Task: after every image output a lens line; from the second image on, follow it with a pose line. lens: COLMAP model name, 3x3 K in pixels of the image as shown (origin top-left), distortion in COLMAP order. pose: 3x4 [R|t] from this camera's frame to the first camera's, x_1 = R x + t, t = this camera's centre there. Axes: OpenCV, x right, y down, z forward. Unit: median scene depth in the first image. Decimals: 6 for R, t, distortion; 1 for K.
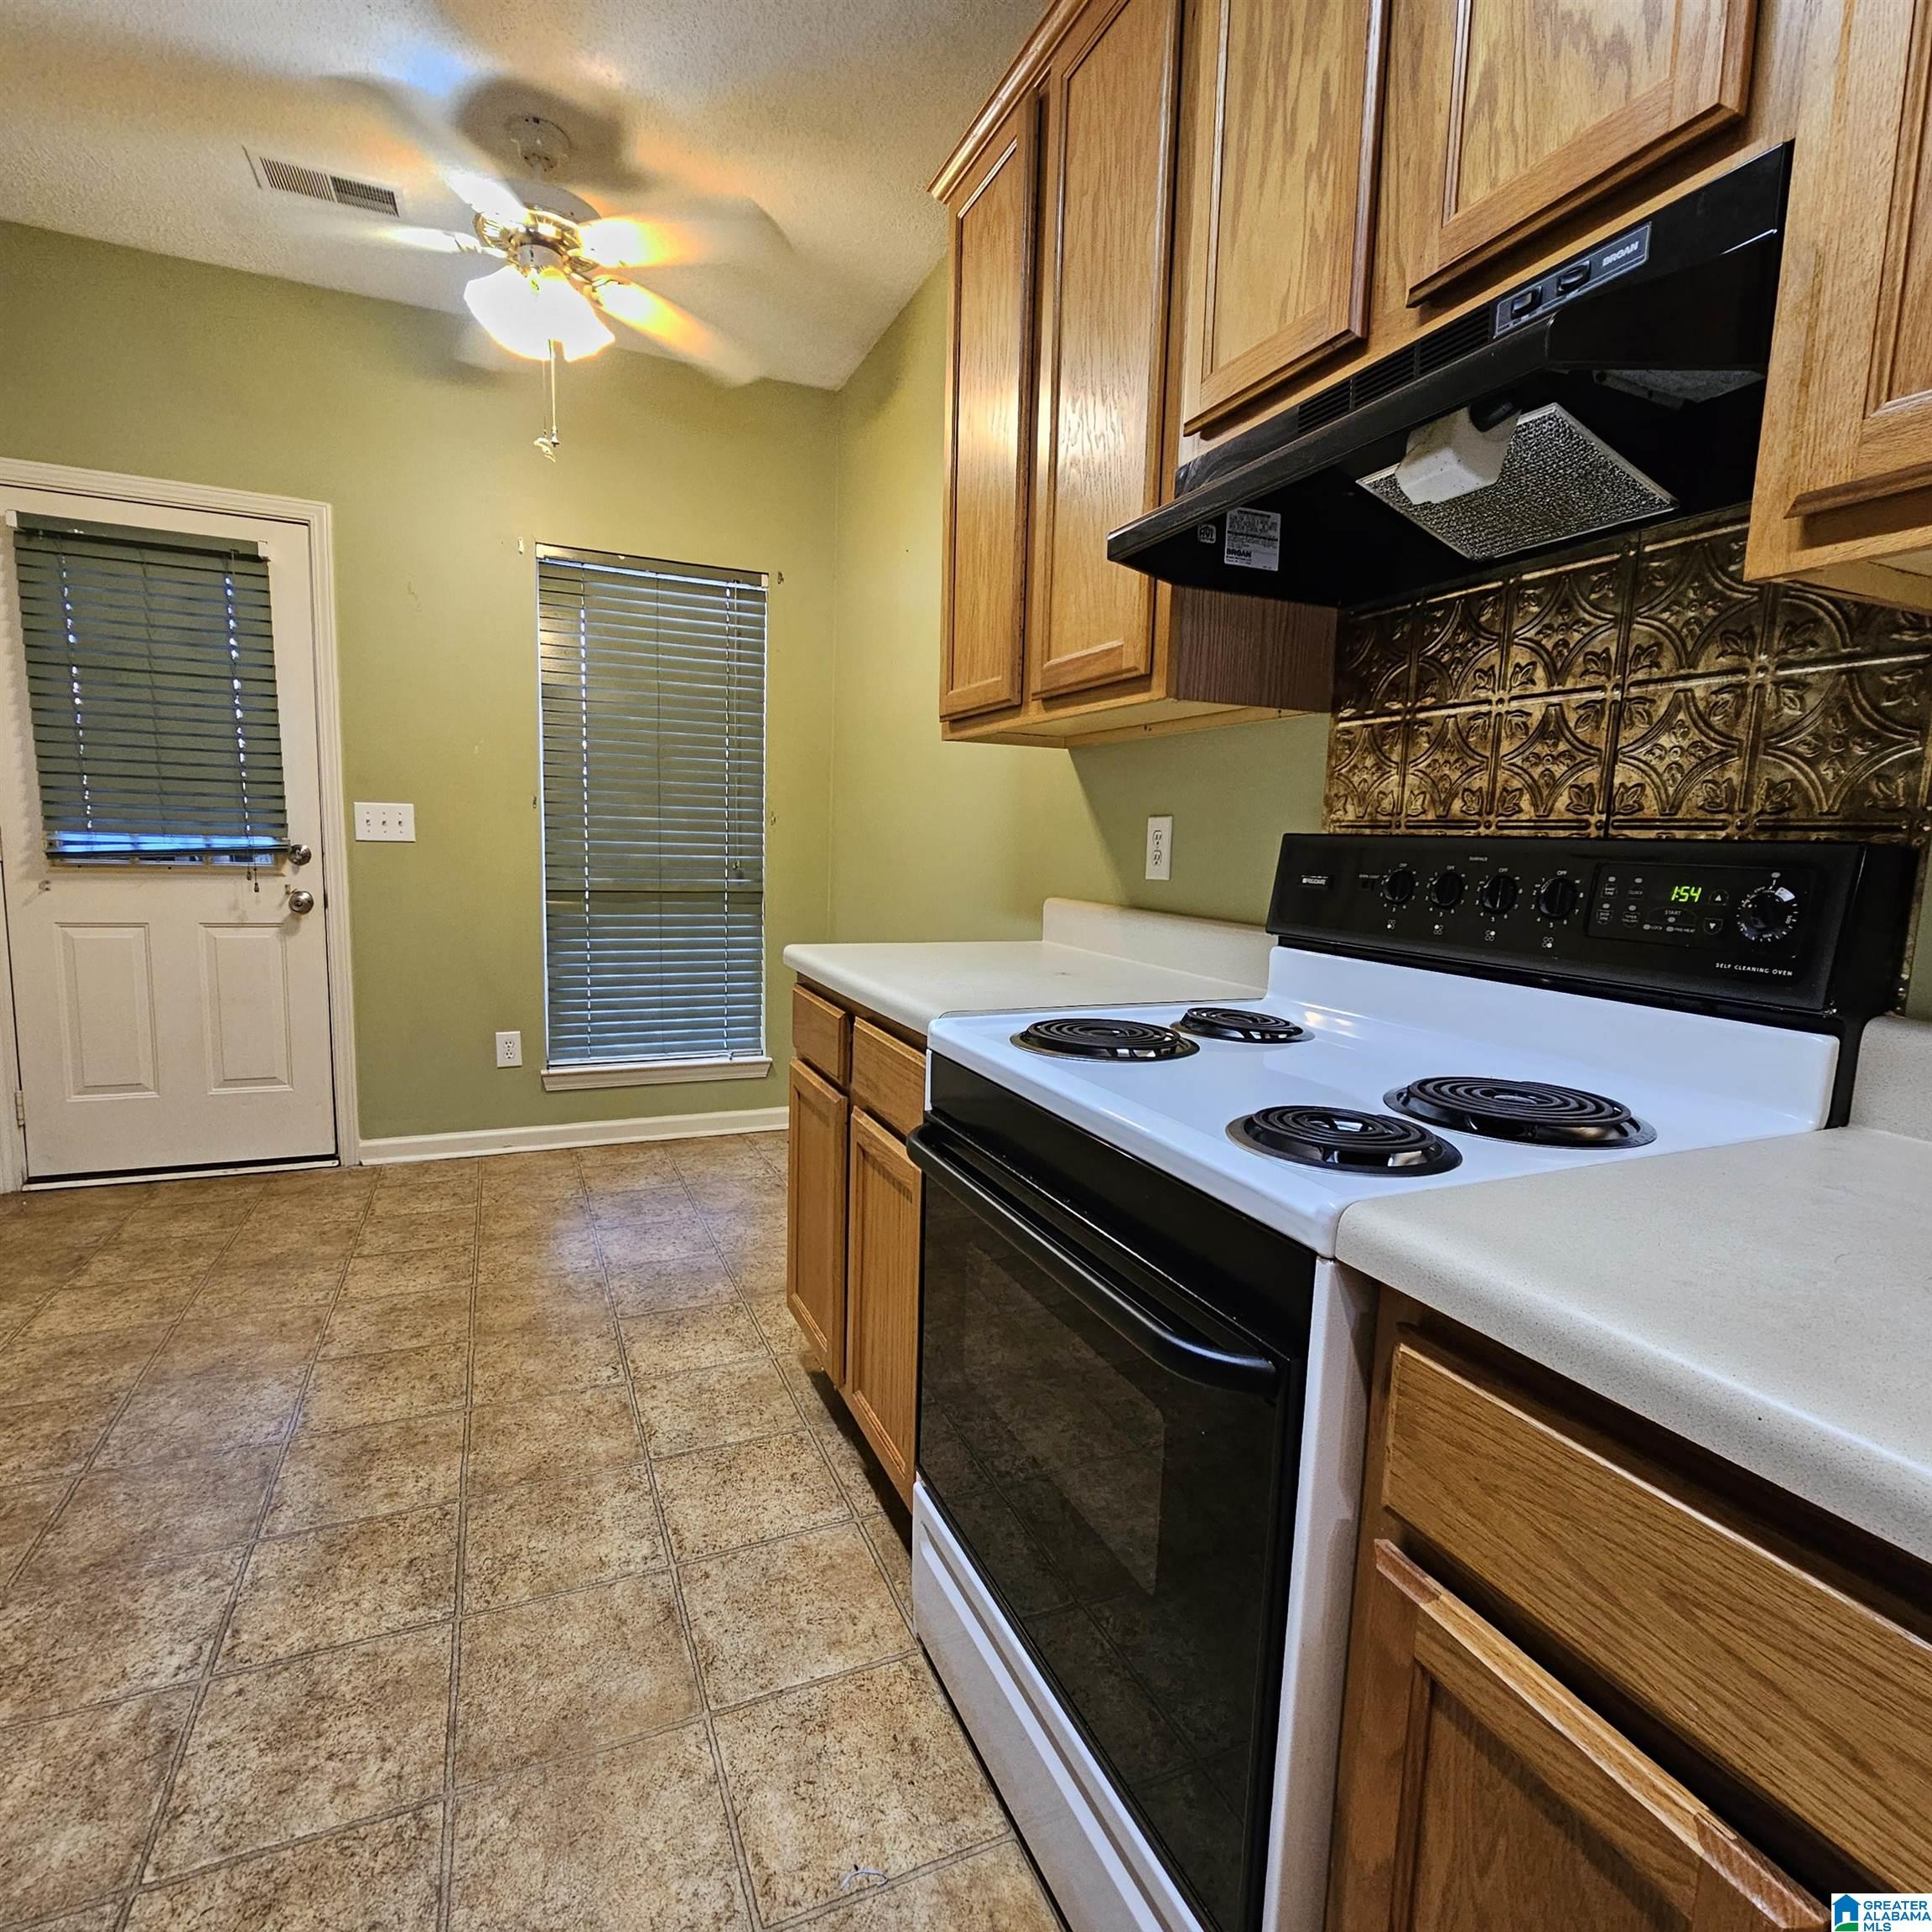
lens RADIAL K [[1051.7, 0, 972.6], [0, 1051.7, 976.8], [0, 0, 1]] dist [-0.001791, 0.000789]
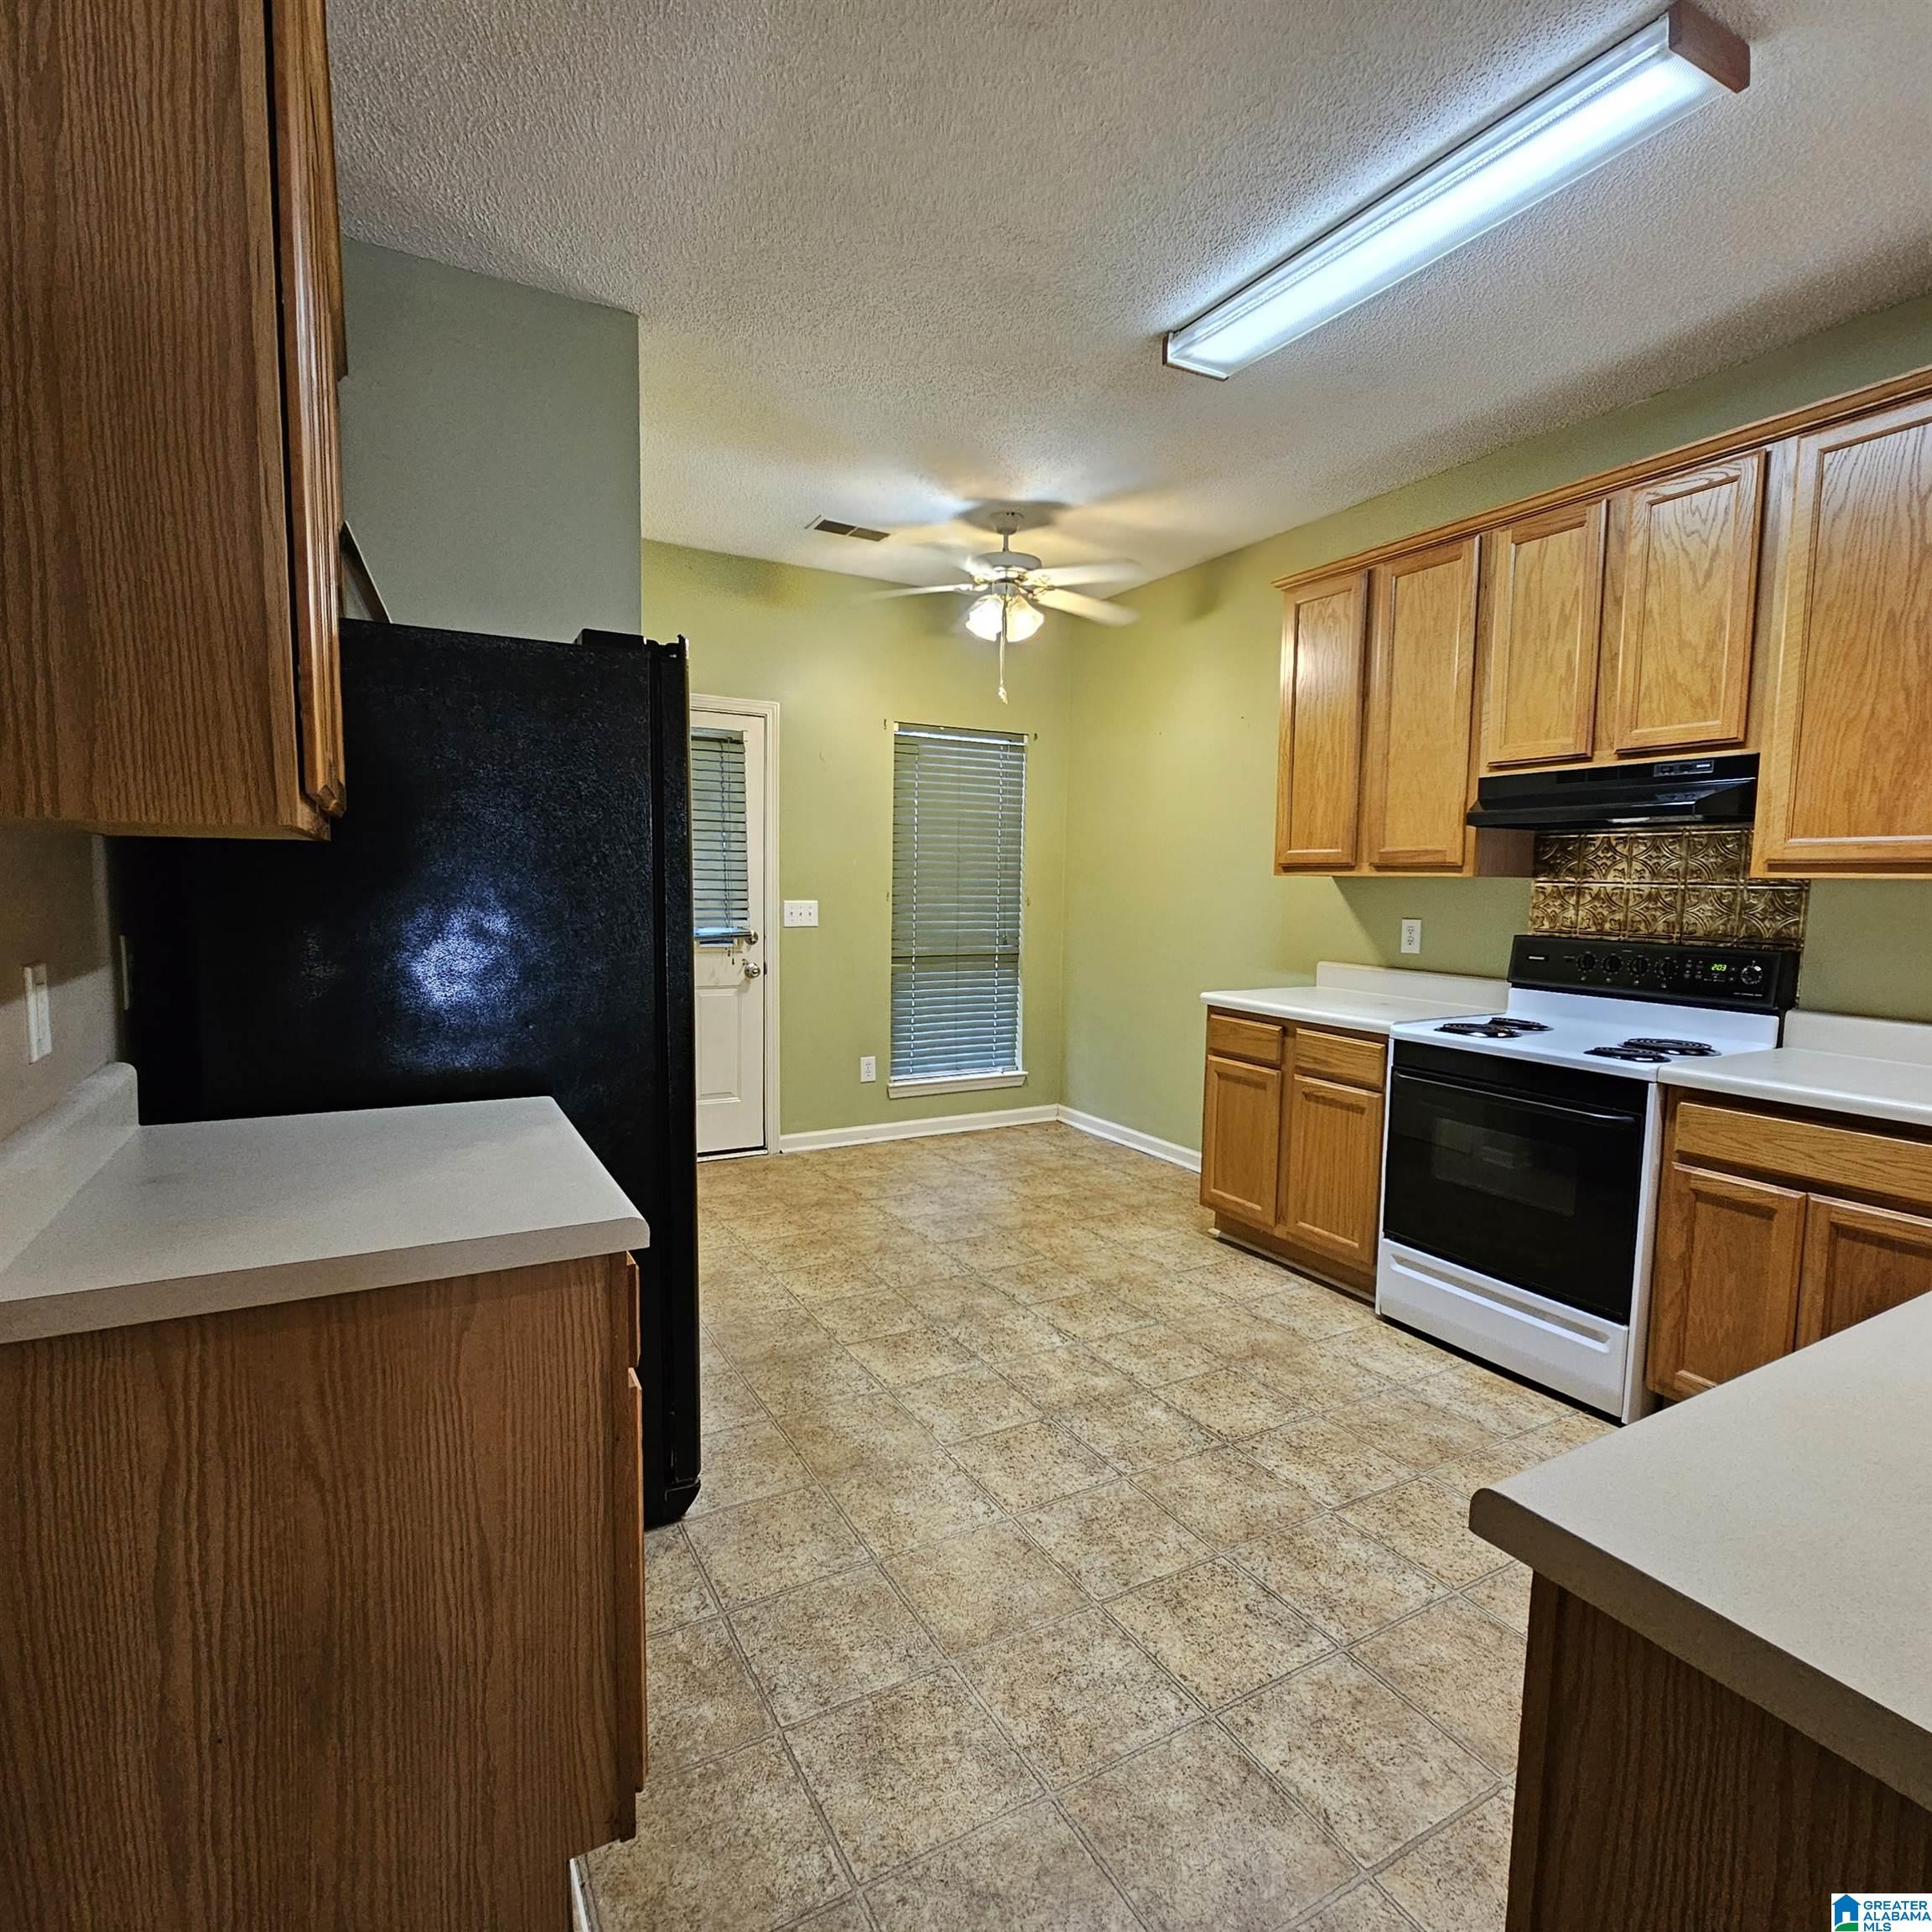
lens RADIAL K [[1051.7, 0, 978.8], [0, 1051.7, 977.3], [0, 0, 1]] dist [-0.001791, 0.000789]
pose [[0.994695, -0.024330, 0.099954, -0.962349], [0.027744, 0.999073, -0.032913, -0.010504], [-0.099061, 0.035511, 0.994448, -0.970155]]
